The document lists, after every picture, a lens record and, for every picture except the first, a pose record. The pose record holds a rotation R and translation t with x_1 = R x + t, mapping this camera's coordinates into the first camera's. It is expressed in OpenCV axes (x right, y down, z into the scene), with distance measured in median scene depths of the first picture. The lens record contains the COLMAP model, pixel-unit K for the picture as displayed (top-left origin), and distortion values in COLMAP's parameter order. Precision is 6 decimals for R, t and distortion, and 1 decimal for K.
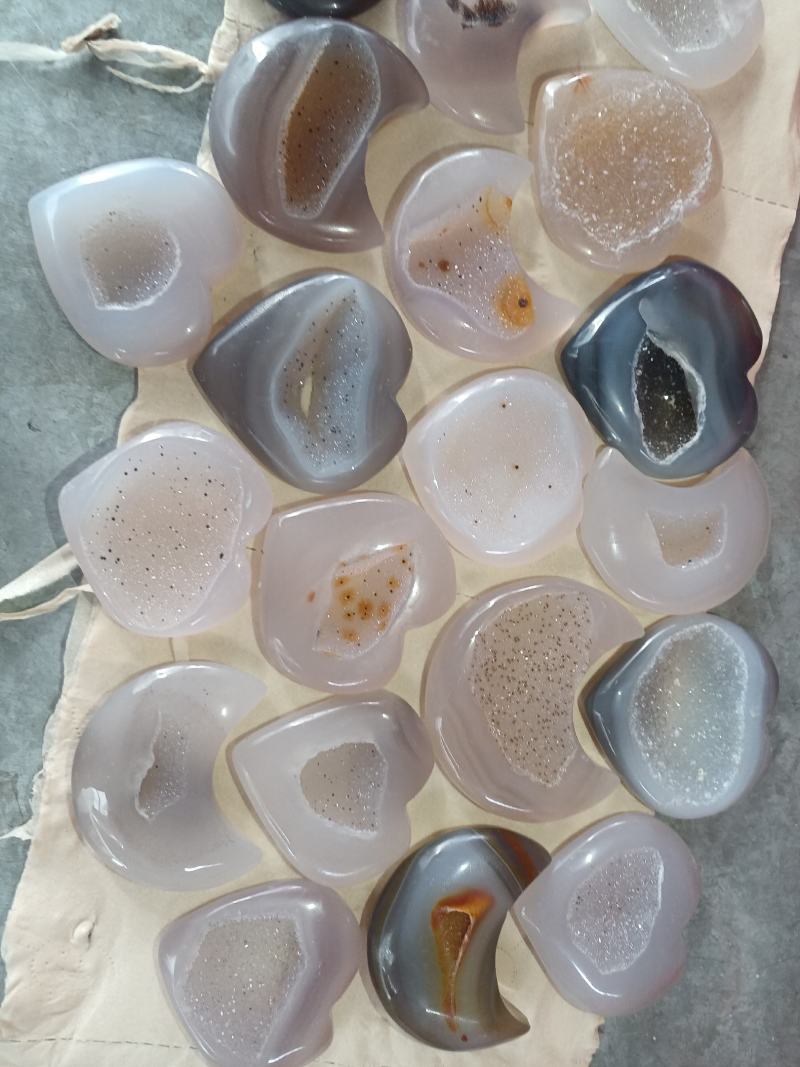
lens RADIAL K [[822.3, 0, 389.4], [0, 822.3, 520.5], [0, 0, 1]] dist [0.064816, -0.121357]
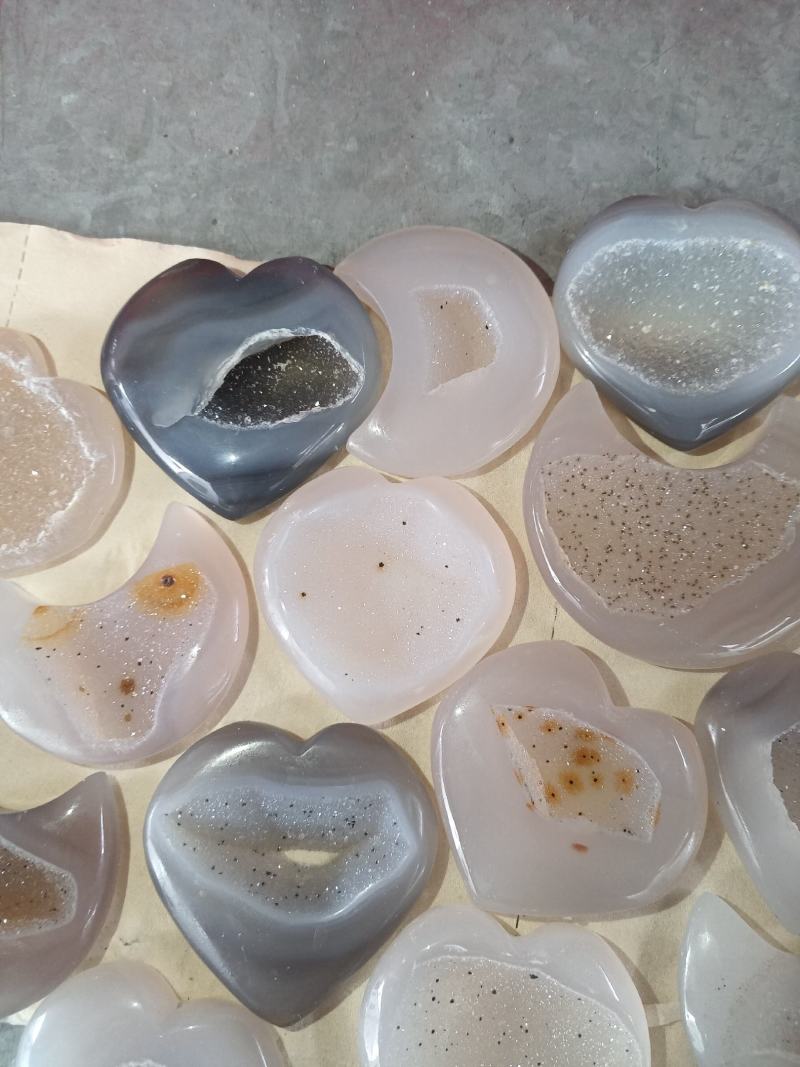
lens RADIAL K [[839.8, 0, 396.6], [0, 839.8, 529.3], [0, 0, 1]] dist [0.057583, -0.122210]
pose [[-0.075090, -0.997166, 0.004591, 0.189985], [0.996442, -0.075211, -0.038035, -0.019512], [0.038272, 0.001719, 0.999266, 0.230663]]
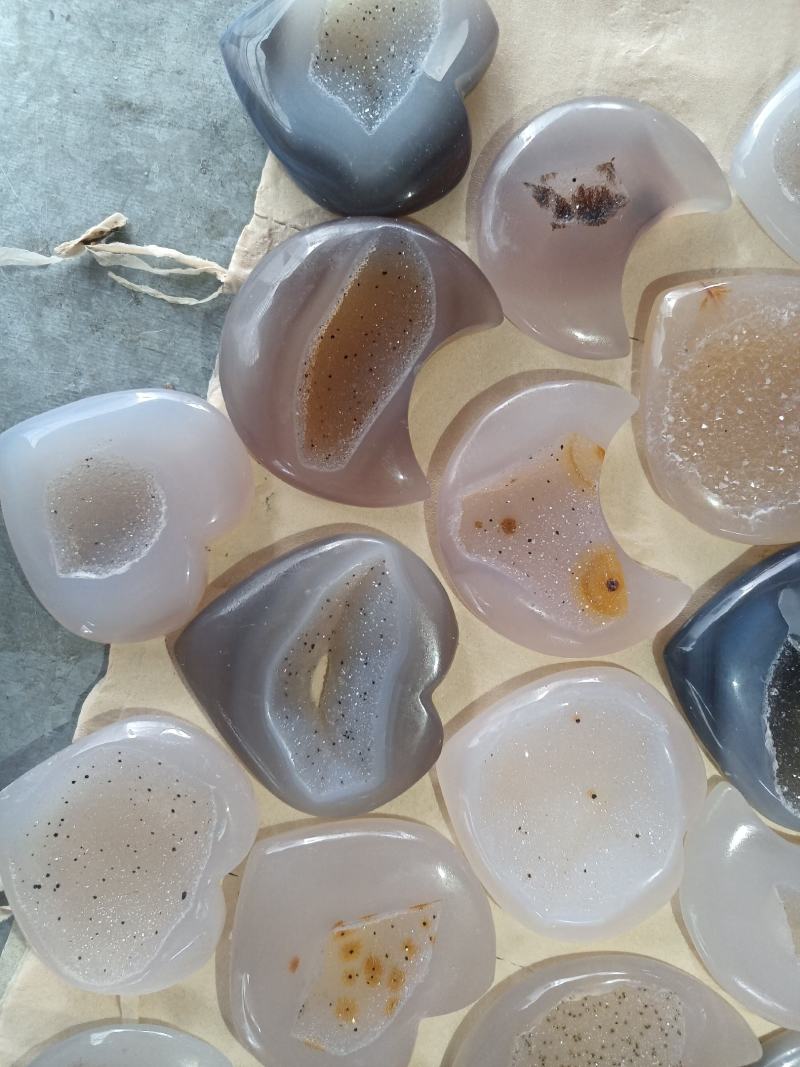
lens RADIAL K [[839.8, 0, 396.6], [0, 839.8, 529.3], [0, 0, 1]] dist [0.057583, -0.122210]
pose [[0.984101, 0.068741, -0.163766, 0.091804], [-0.079631, 0.994963, -0.060883, -0.251623], [0.158756, 0.072956, 0.984619, 0.220718]]
